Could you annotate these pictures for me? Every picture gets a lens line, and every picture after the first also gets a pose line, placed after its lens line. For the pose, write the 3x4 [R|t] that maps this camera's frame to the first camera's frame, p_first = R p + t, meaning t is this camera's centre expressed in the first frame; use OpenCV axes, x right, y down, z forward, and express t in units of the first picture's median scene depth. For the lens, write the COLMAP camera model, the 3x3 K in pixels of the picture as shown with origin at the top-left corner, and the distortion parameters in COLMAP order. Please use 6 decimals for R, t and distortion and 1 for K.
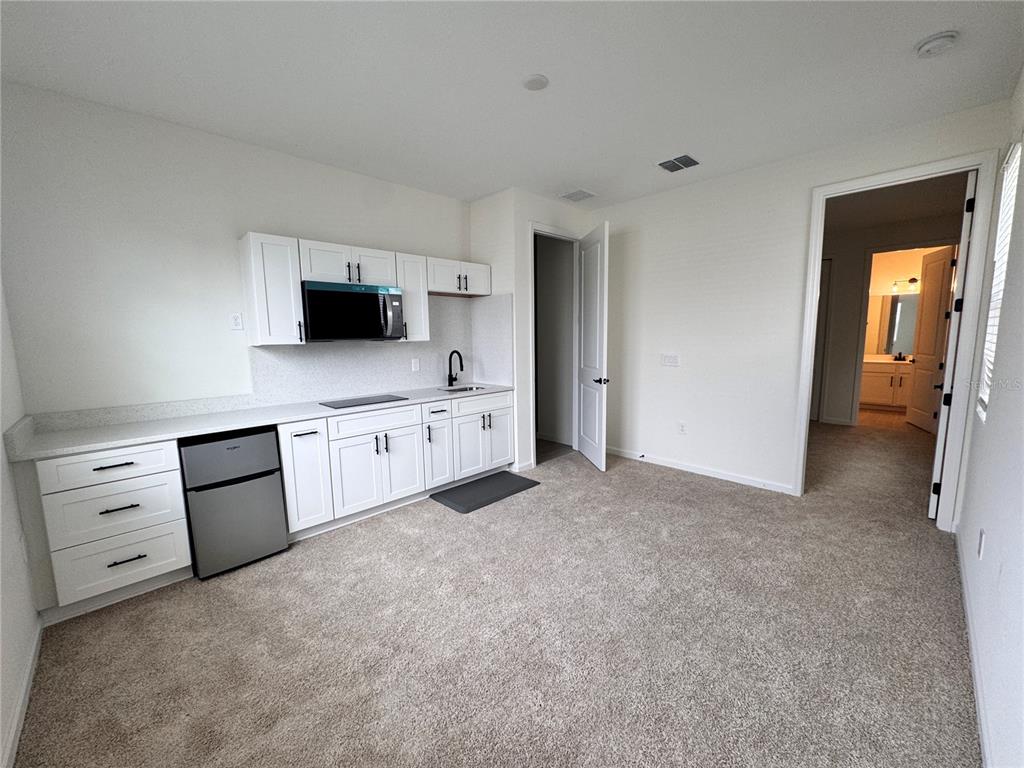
lens RADIAL K [[407.7, 0, 512.0], [0, 407.7, 384.0], [0, 0, 1]] dist [0.001003, -0.000034]
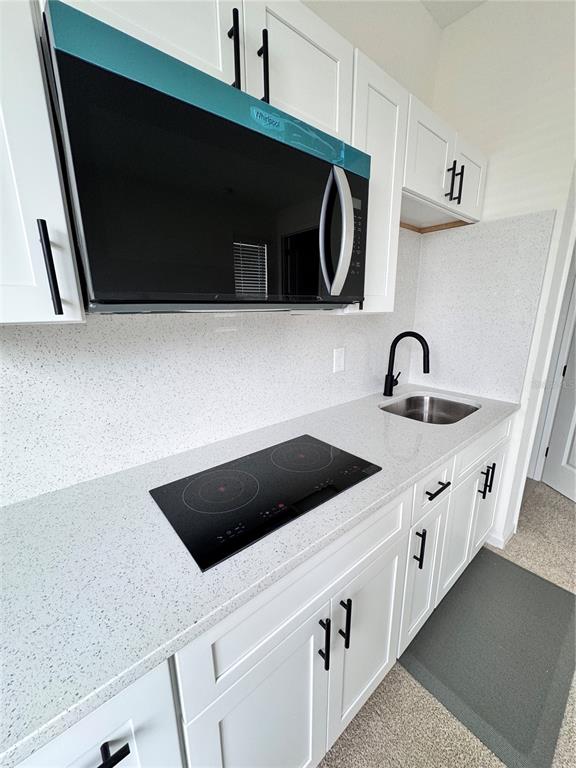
lens RADIAL K [[305.8, 0, 288.0], [0, 305.8, 384.0], [0, 0, 1]] dist [0.001003, -0.000034]
pose [[0.996905, 0.029998, -0.072662, -0.313721], [-0.020393, 0.991371, 0.129487, -0.074952], [0.075919, -0.127604, 0.988915, 0.703783]]
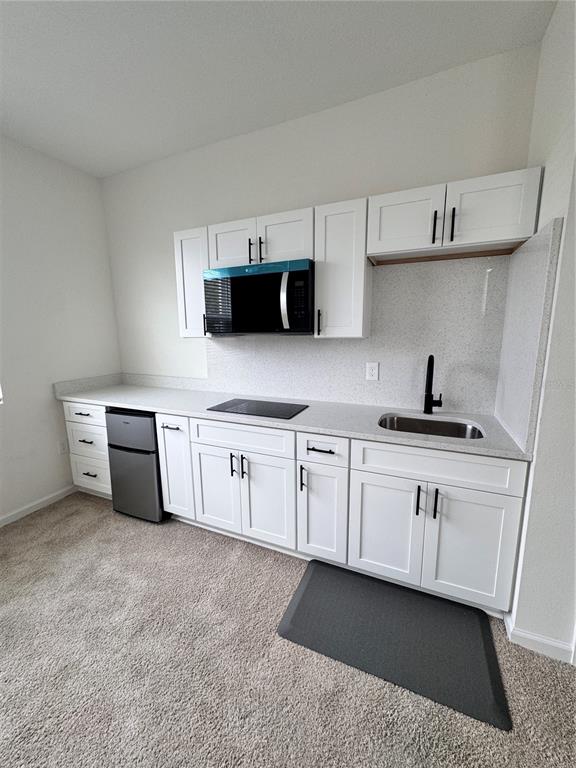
lens RADIAL K [[305.8, 0, 288.0], [0, 305.8, 384.0], [0, 0, 1]] dist [0.001003, -0.000034]
pose [[0.380595, 0.177664, -0.907515, 0.215348], [-0.105590, 0.983302, 0.148218, -0.101011], [0.918694, 0.039413, 0.392999, 0.767246]]
